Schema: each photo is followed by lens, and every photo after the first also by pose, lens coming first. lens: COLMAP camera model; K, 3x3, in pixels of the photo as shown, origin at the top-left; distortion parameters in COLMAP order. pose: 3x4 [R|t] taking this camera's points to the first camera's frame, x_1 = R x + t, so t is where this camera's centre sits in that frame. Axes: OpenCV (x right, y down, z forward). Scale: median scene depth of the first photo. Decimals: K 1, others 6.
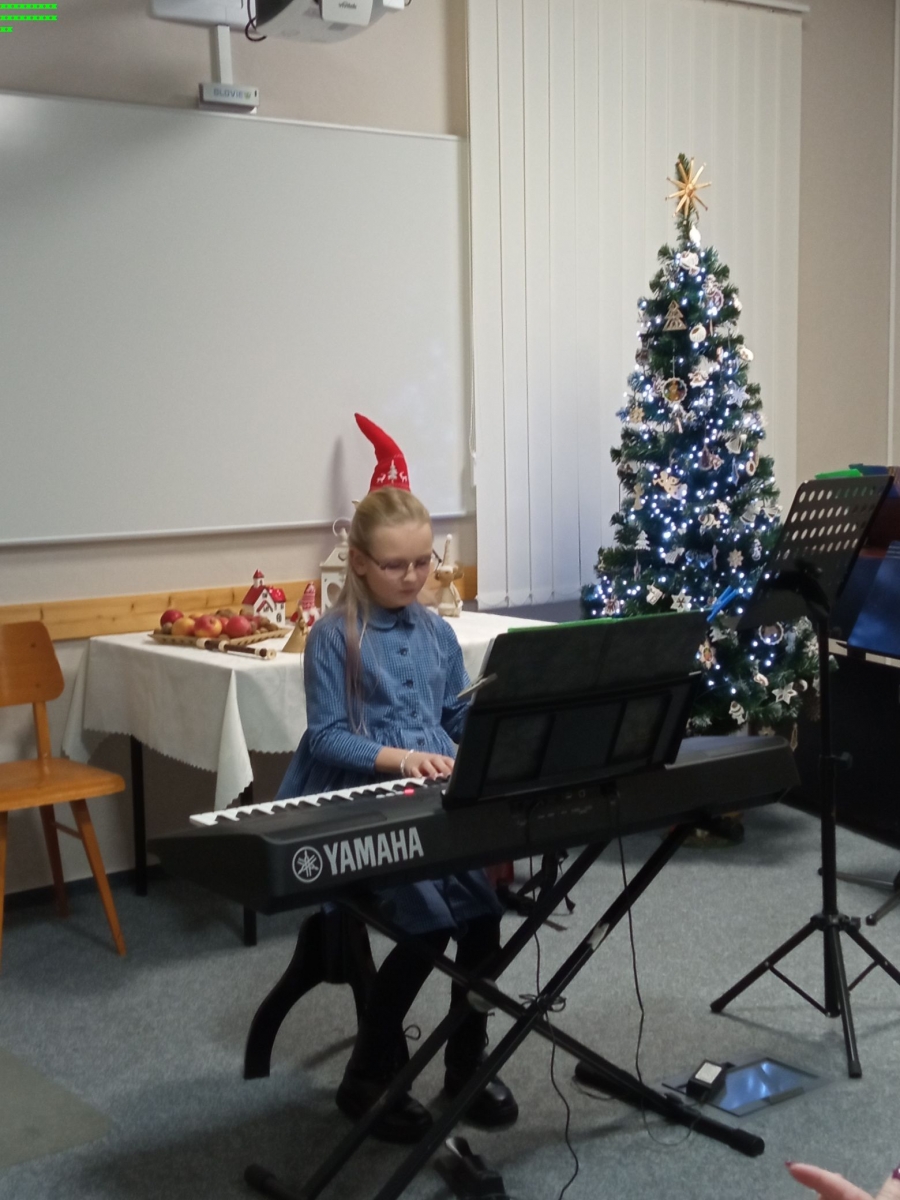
lens RADIAL K [[1772.5, 0, 448.3], [0, 1772.5, 605.3], [0, 0, 1]] dist [0.084714, 0.000000]
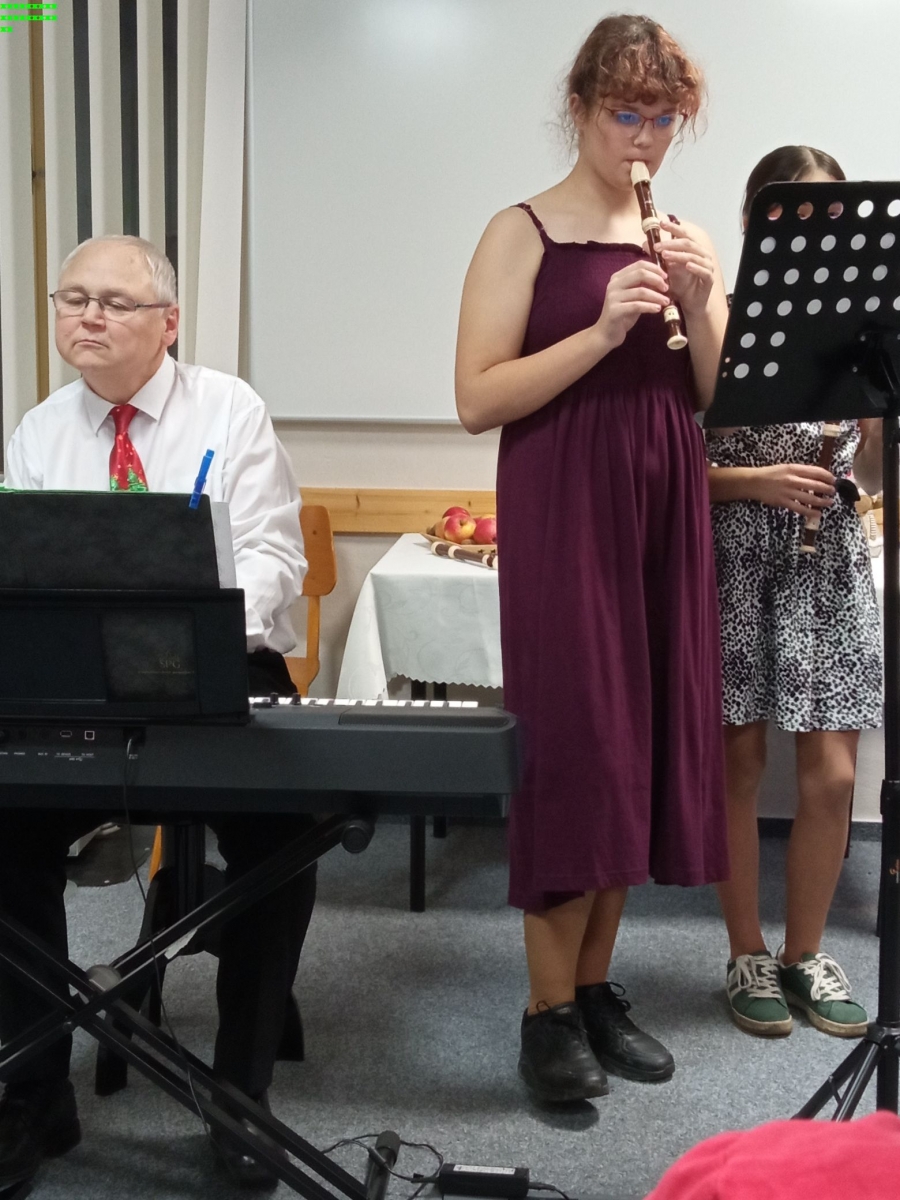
lens RADIAL K [[1885.6, 0, 450.0], [0, 1885.6, 592.9], [0, 0, 1]] dist [0.100225, 0.000000]
pose [[0.750788, 0.109171, -0.651459, 0.403158], [-0.097334, 0.993766, 0.054359, -0.005159], [0.653332, 0.022597, 0.756734, 0.297618]]
